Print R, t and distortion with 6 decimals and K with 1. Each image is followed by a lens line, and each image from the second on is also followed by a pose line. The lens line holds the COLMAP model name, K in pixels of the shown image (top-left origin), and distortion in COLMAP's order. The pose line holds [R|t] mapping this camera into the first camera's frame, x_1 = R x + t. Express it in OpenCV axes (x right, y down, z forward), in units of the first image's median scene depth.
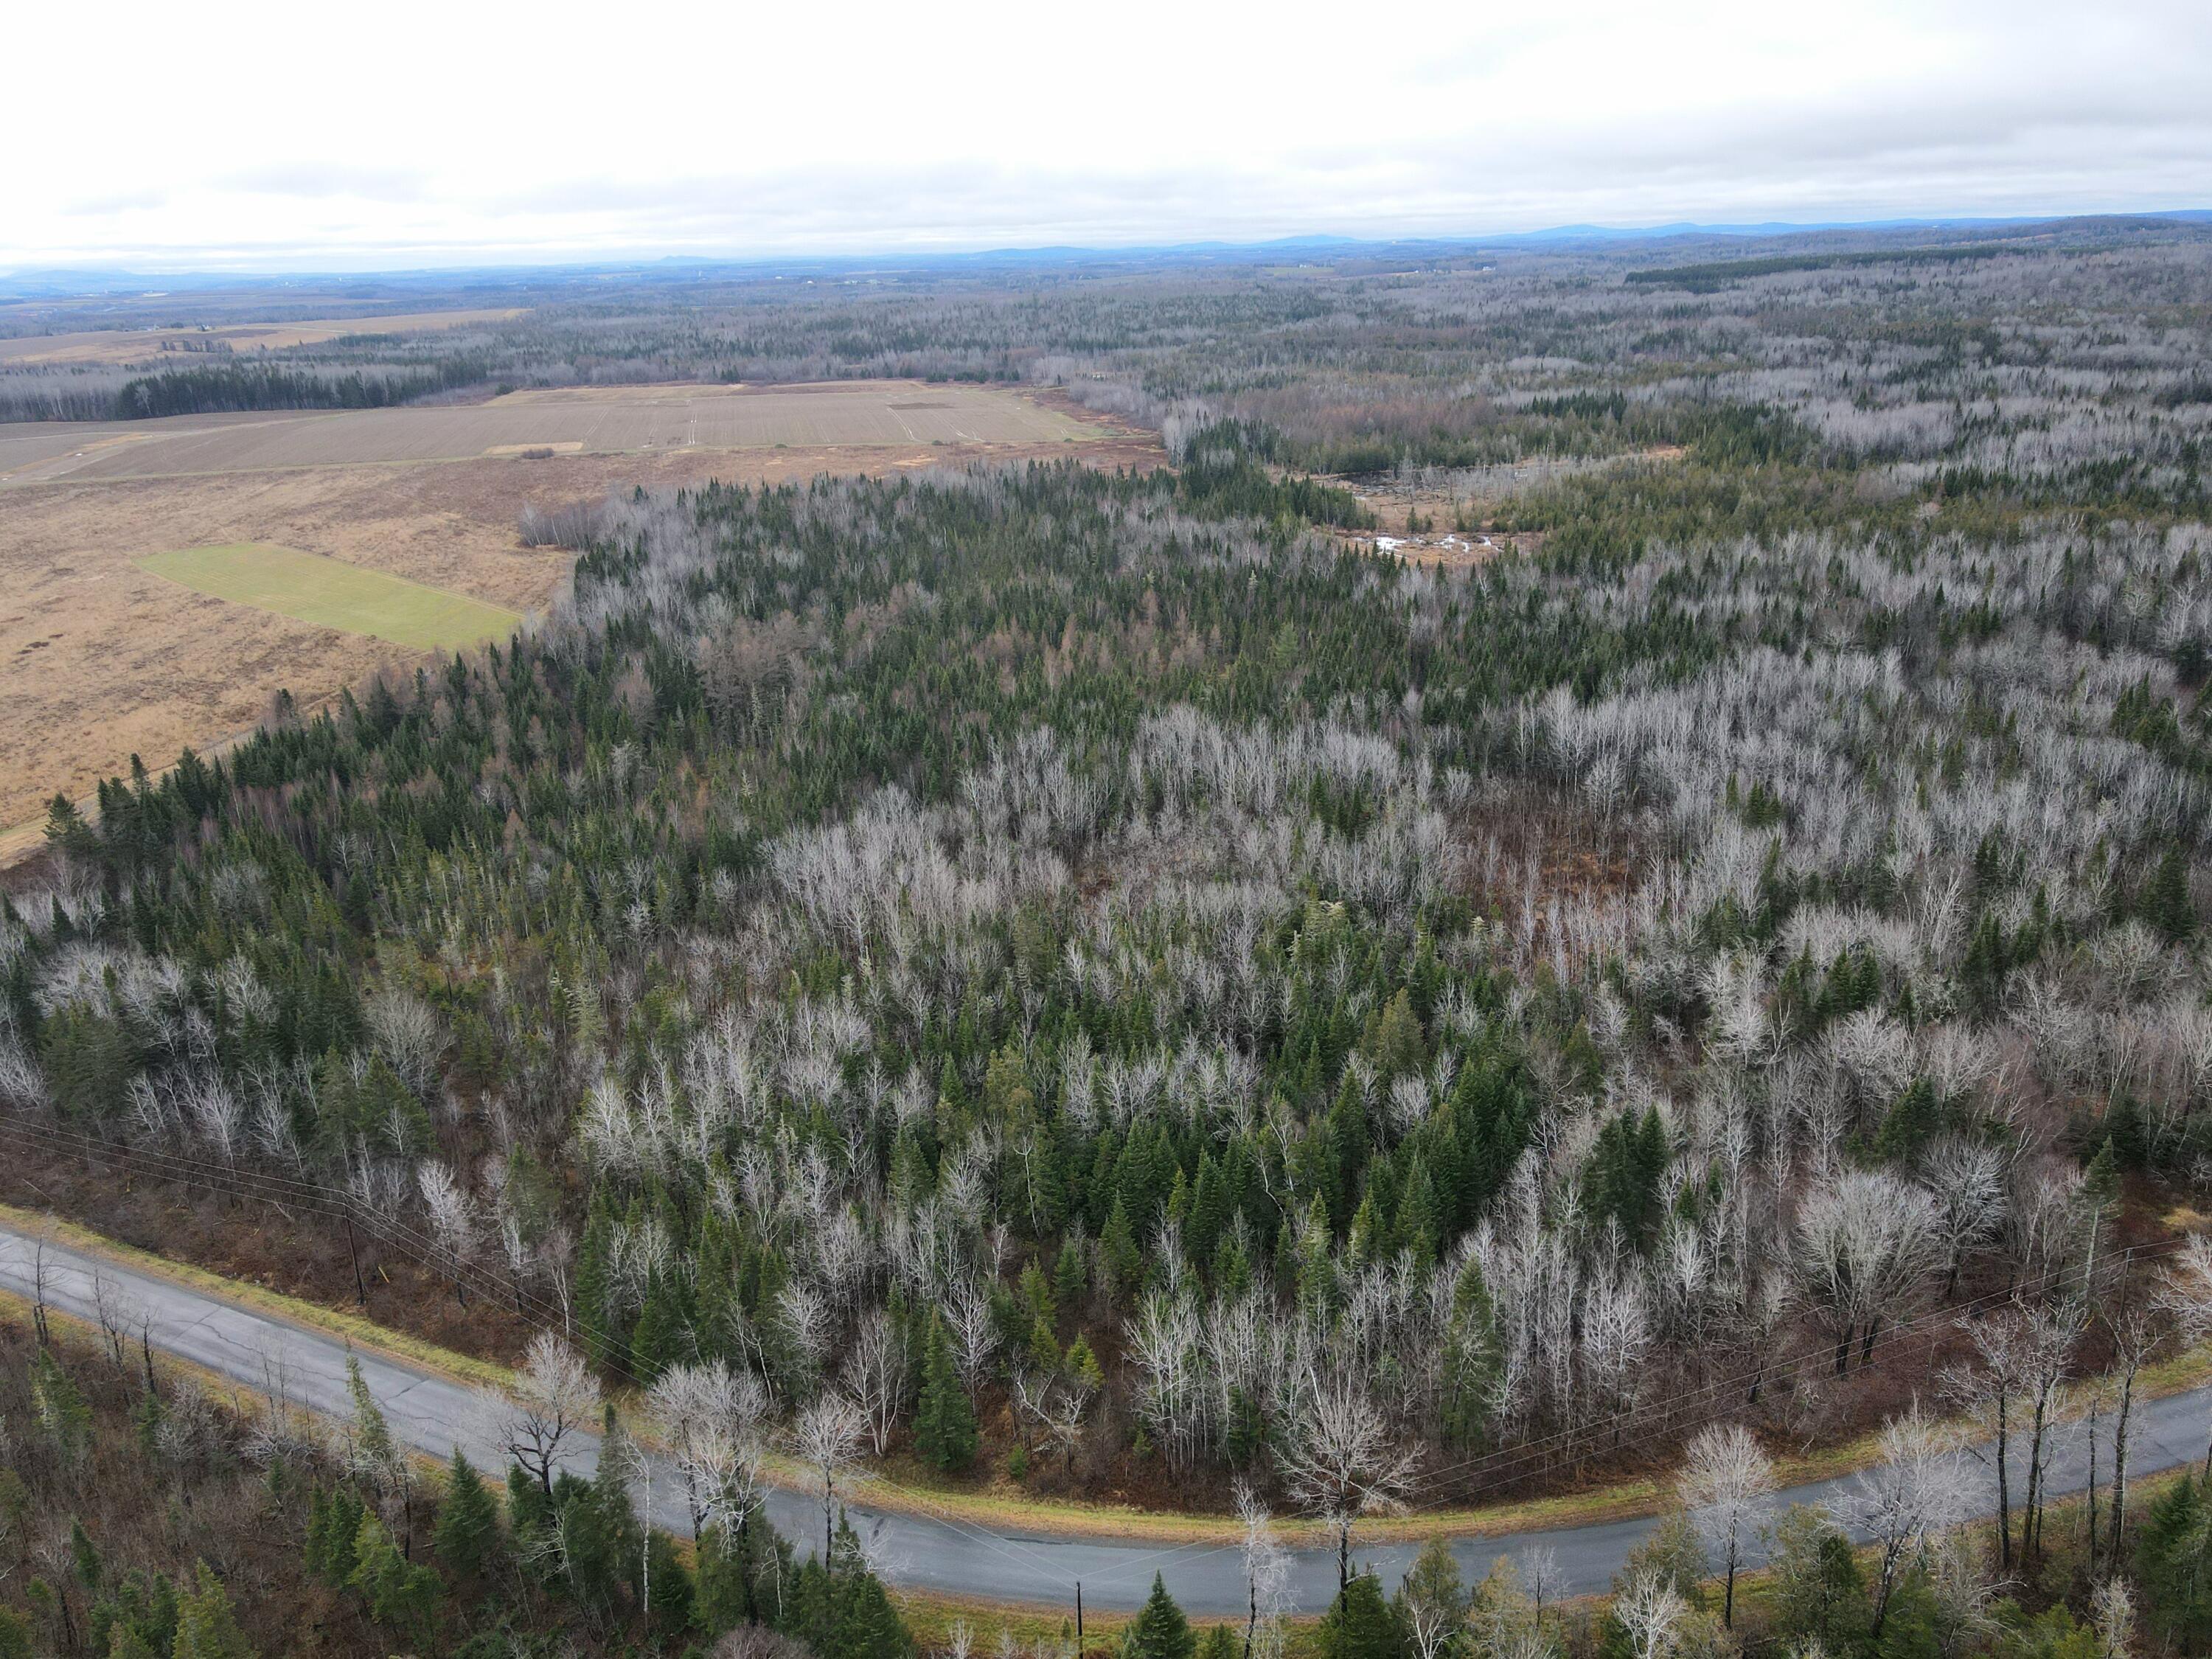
lens RADIAL K [[1612.6, 0, 1095.0], [0, 1612.6, 811.4], [0, 0, 1]] dist [0.008173, 0.008047]
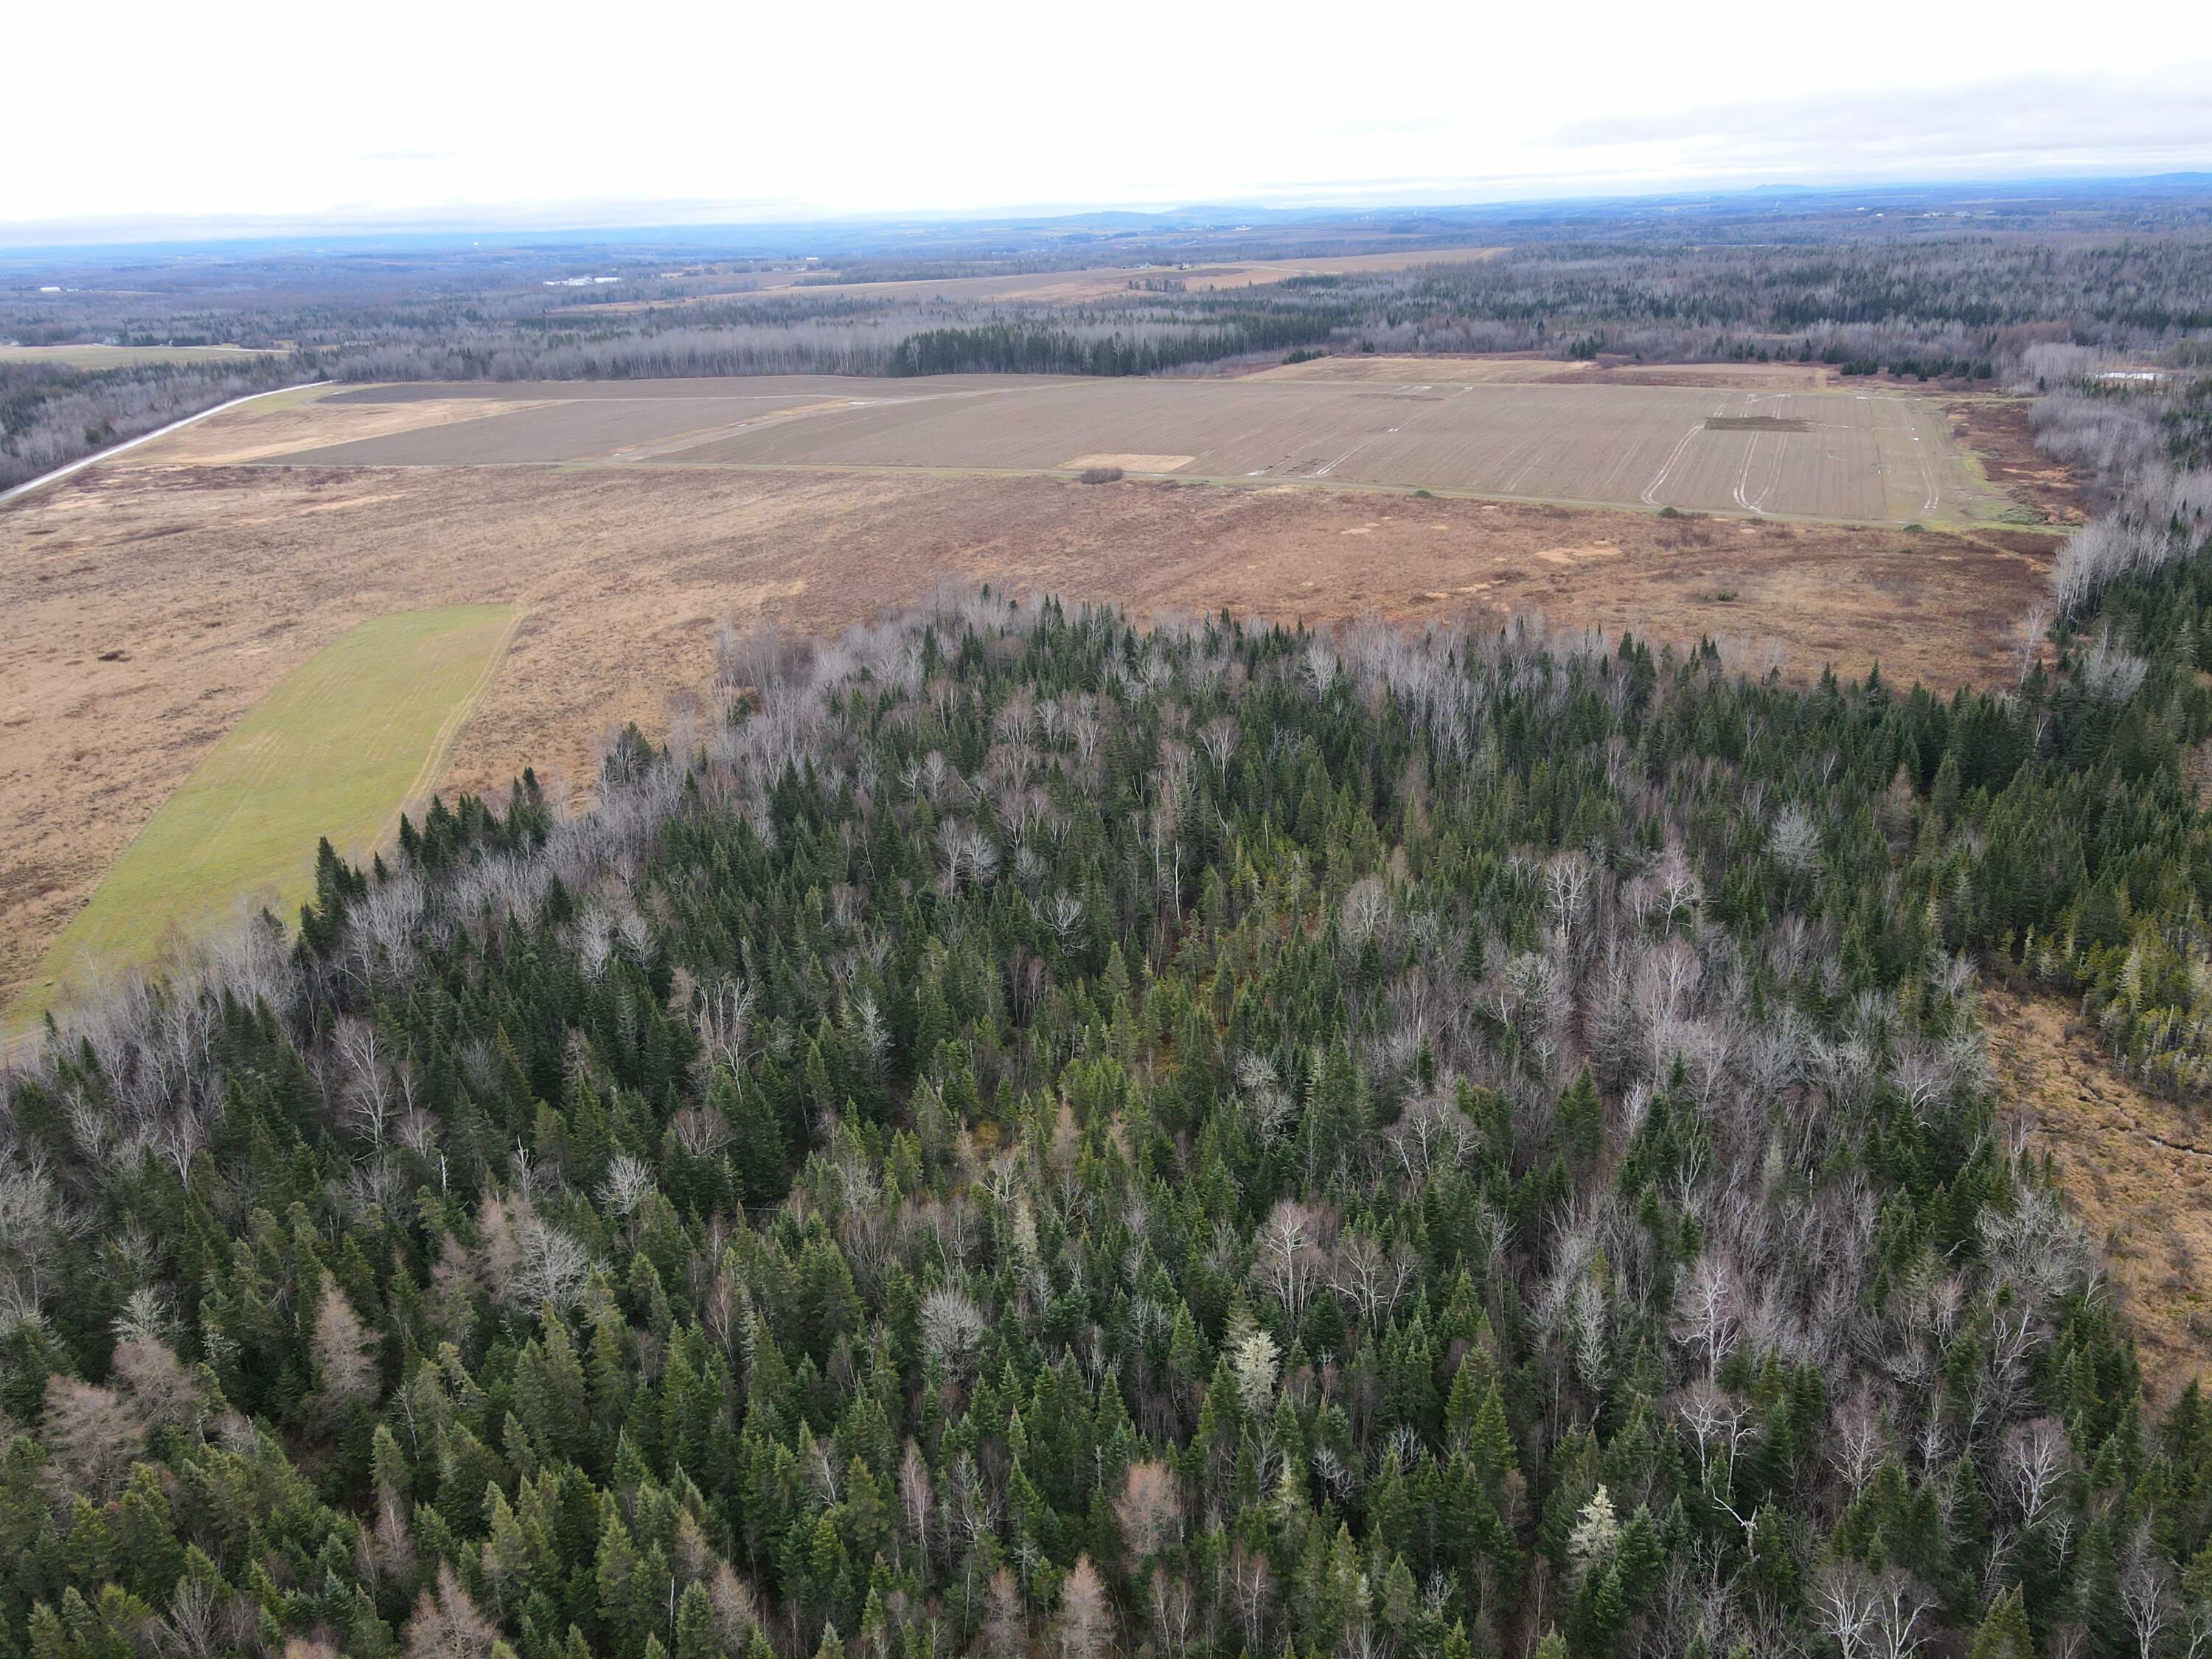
lens RADIAL K [[1612.6, 0, 1105.2], [0, 1612.6, 832.7], [0, 0, 1]] dist [0.008173, 0.008047]
pose [[0.820565, 0.205880, -0.533185, 0.047604], [-0.179649, 0.978496, 0.101352, -0.084220], [0.542585, 0.012621, 0.839906, 0.238803]]
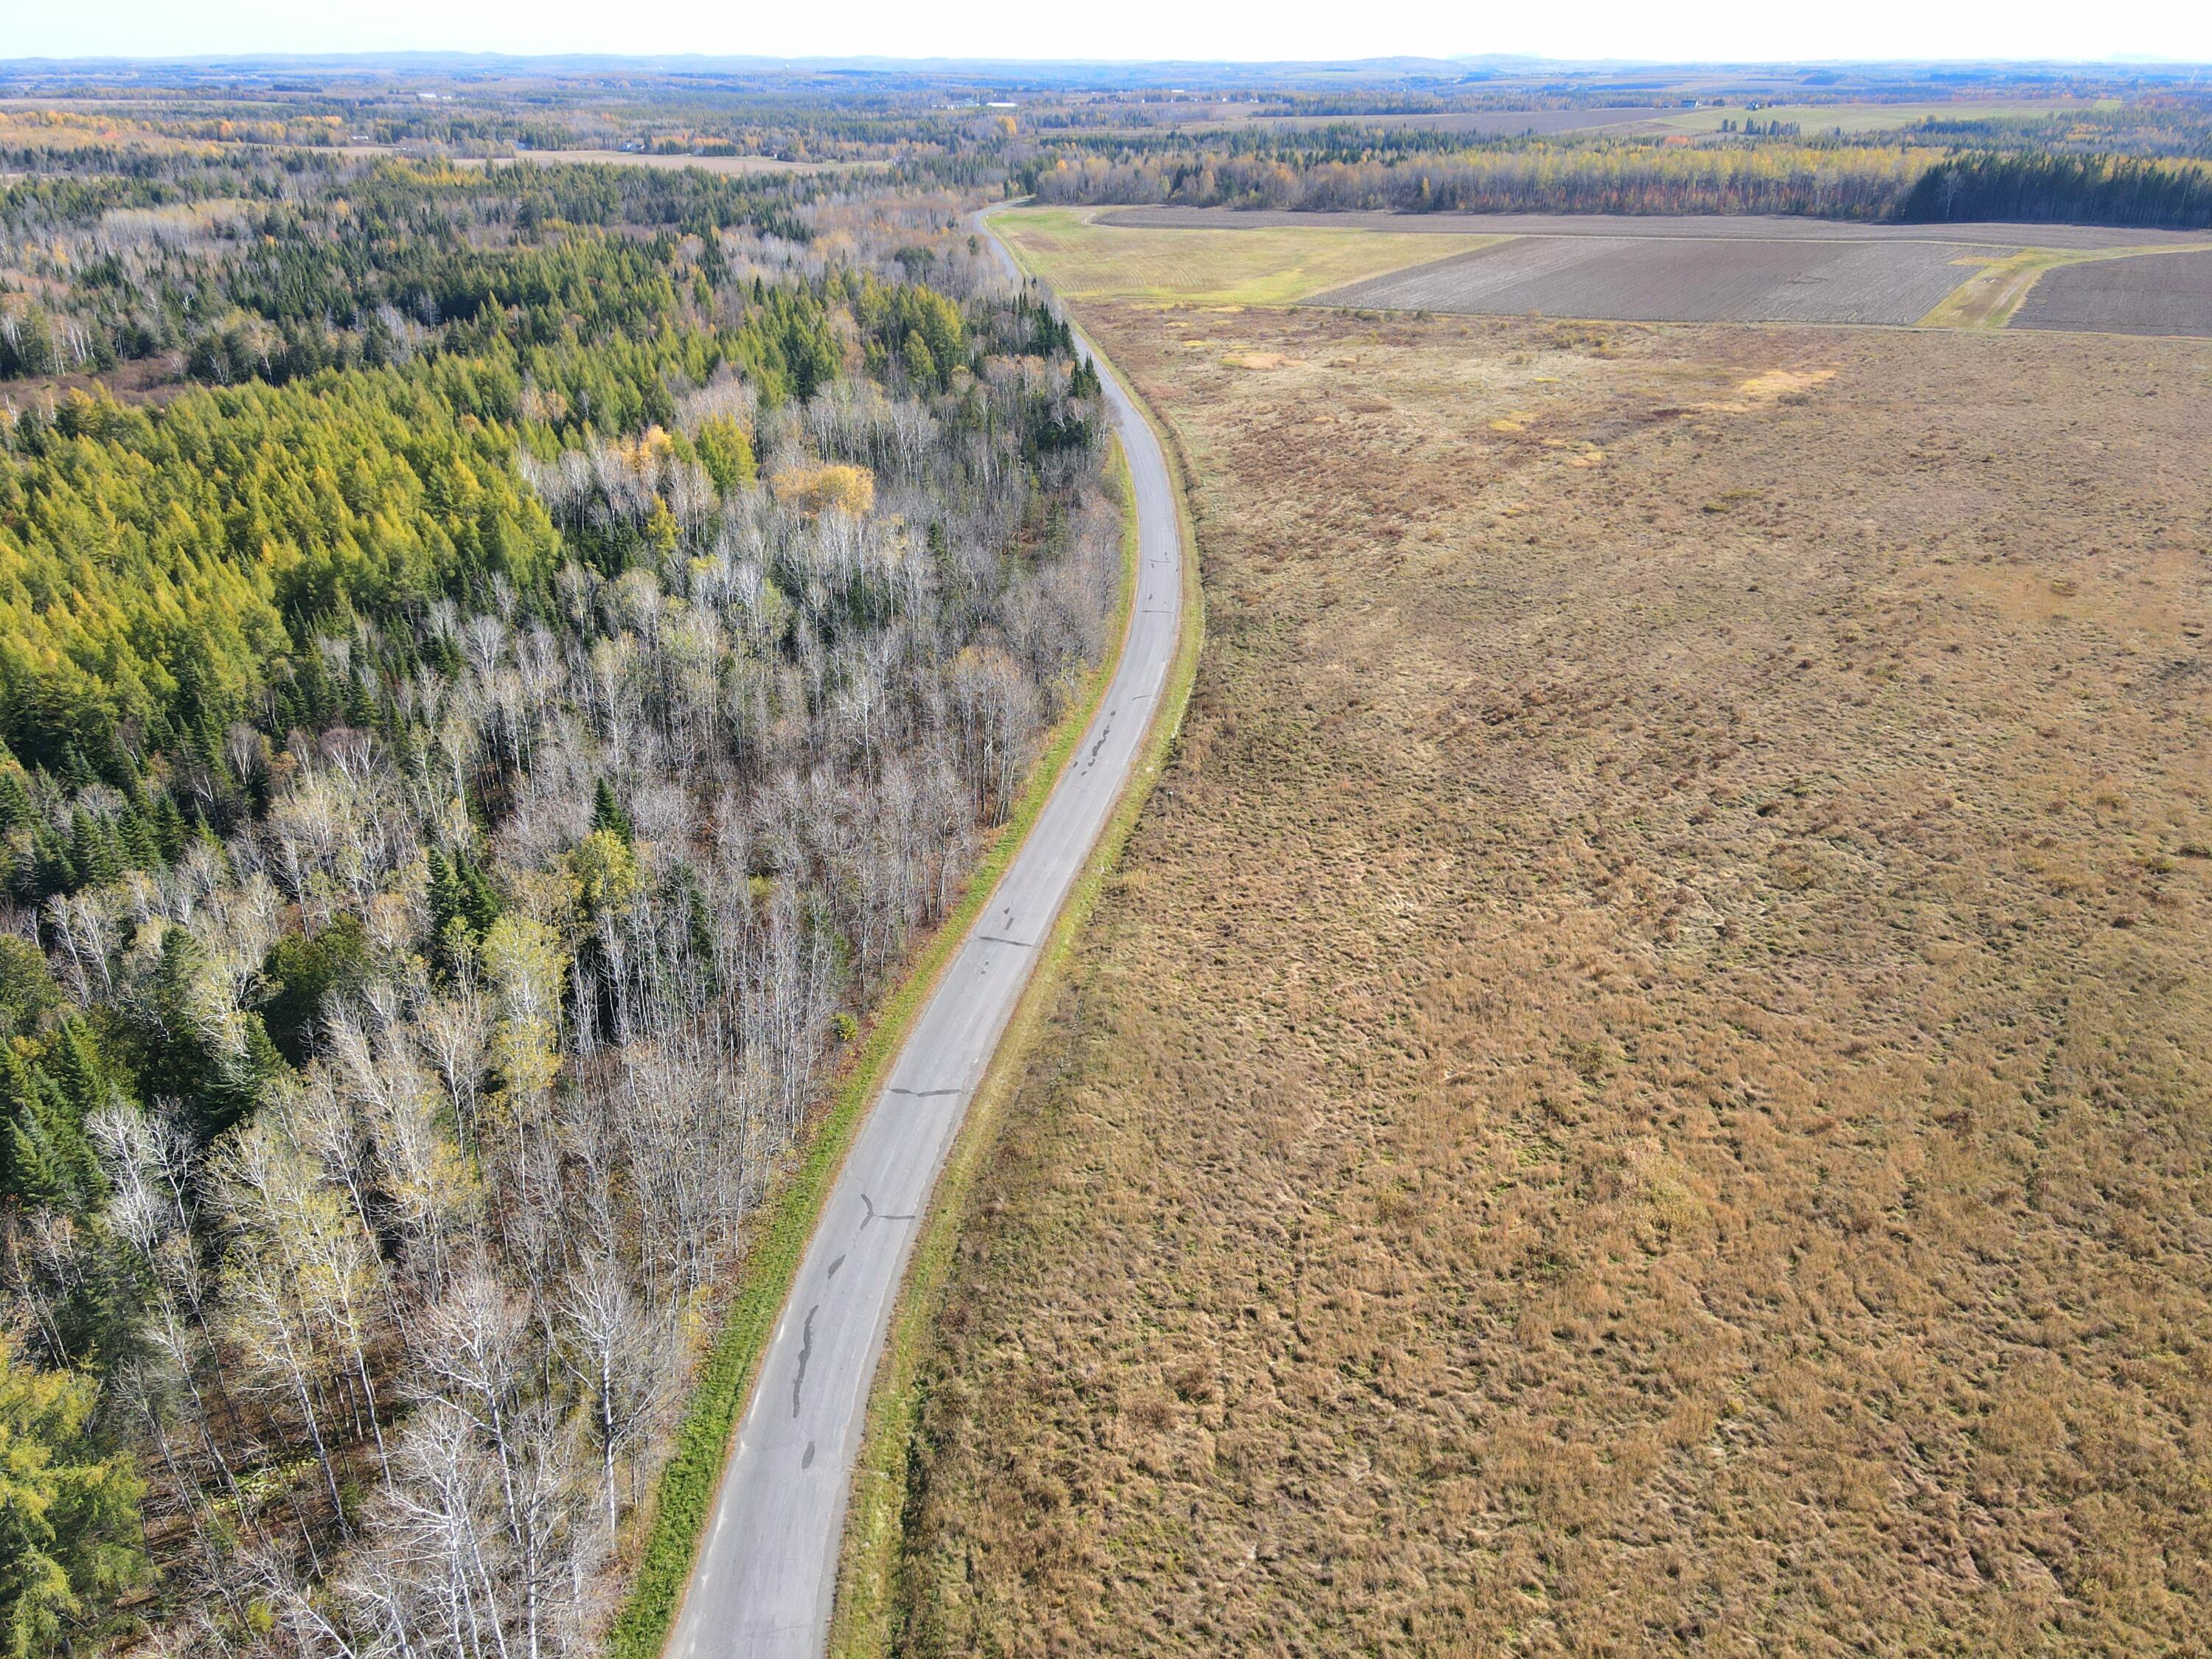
lens RADIAL K [[1621.9, 0, 1105.8], [0, 1621.9, 826.9], [0, 0, 1]] dist [0.005883, 0.012045]
pose [[0.729314, 0.316025, -0.606819, -0.281691], [-0.243340, 0.948751, 0.201639, -0.042672], [0.639442, 0.000605, 0.768839, 0.195776]]
